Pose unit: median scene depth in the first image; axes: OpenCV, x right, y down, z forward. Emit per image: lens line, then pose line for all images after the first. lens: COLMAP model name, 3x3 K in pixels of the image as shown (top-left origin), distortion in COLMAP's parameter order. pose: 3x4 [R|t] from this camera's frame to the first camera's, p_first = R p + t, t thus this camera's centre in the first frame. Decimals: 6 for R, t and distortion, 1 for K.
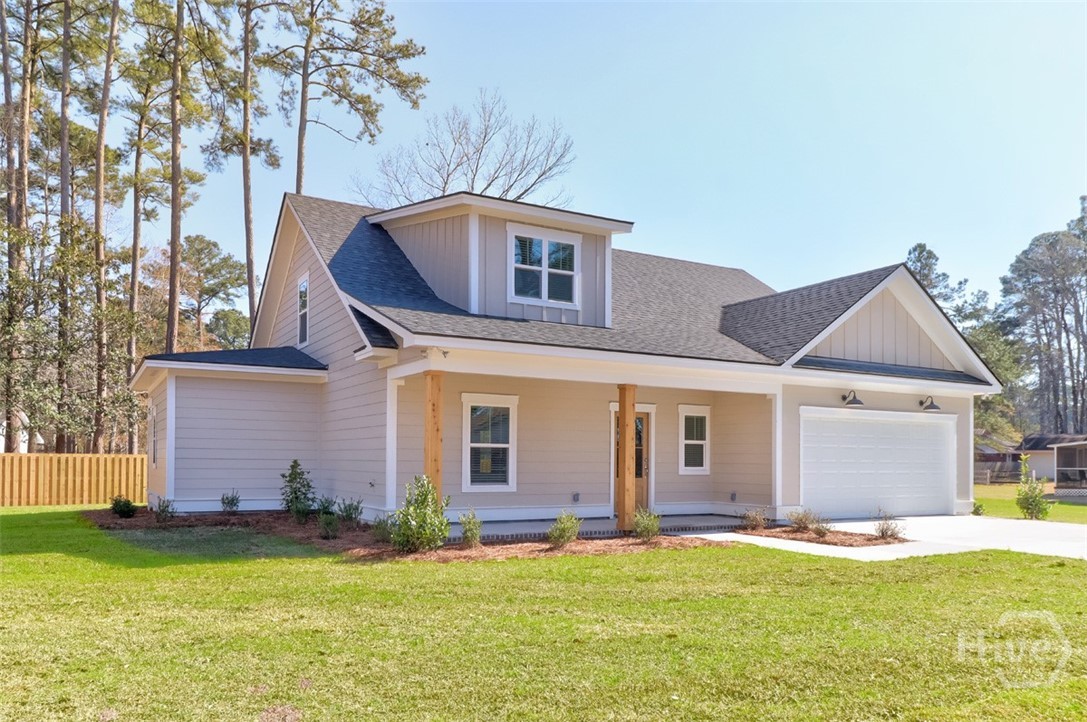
lens RADIAL K [[710.5, 0, 543.2], [0, 710.5, 408.9], [0, 0, 1]] dist [0.002845, 0.025008]
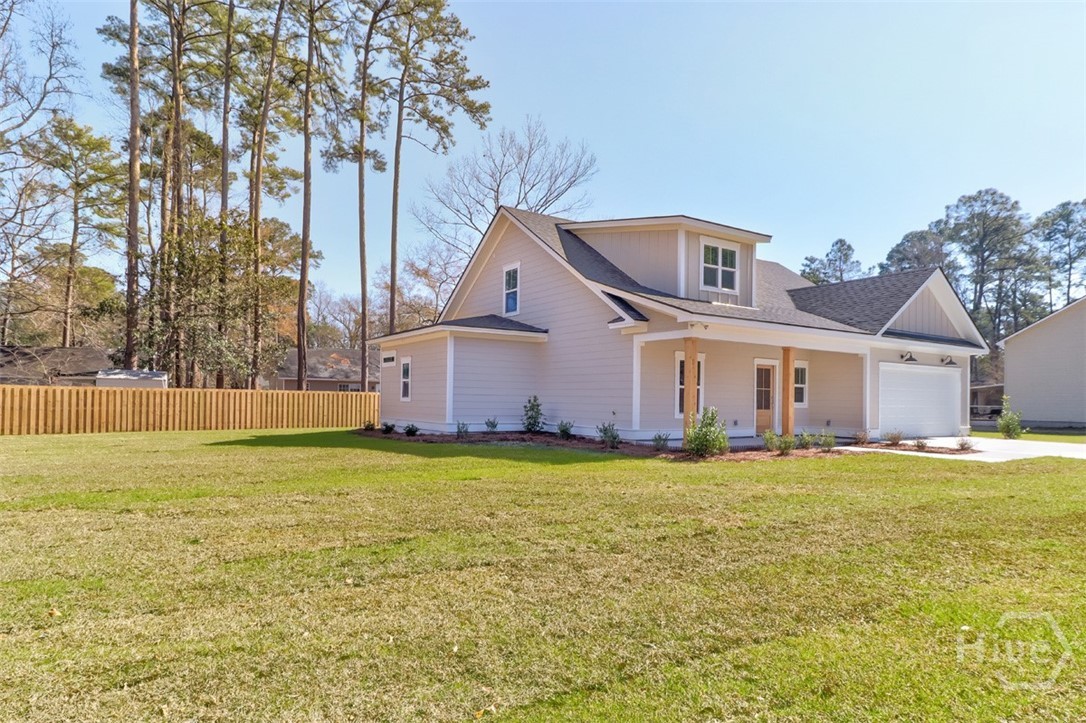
lens RADIAL K [[558.0, 0, 543.0], [0, 558.0, 361.5], [0, 0, 1]] dist [0.019440, 0.000161]
pose [[0.998236, 0.010079, 0.058508, -0.226358], [-0.010498, 0.999921, 0.006872, -0.003257], [-0.058435, -0.007475, 0.998263, -0.071240]]
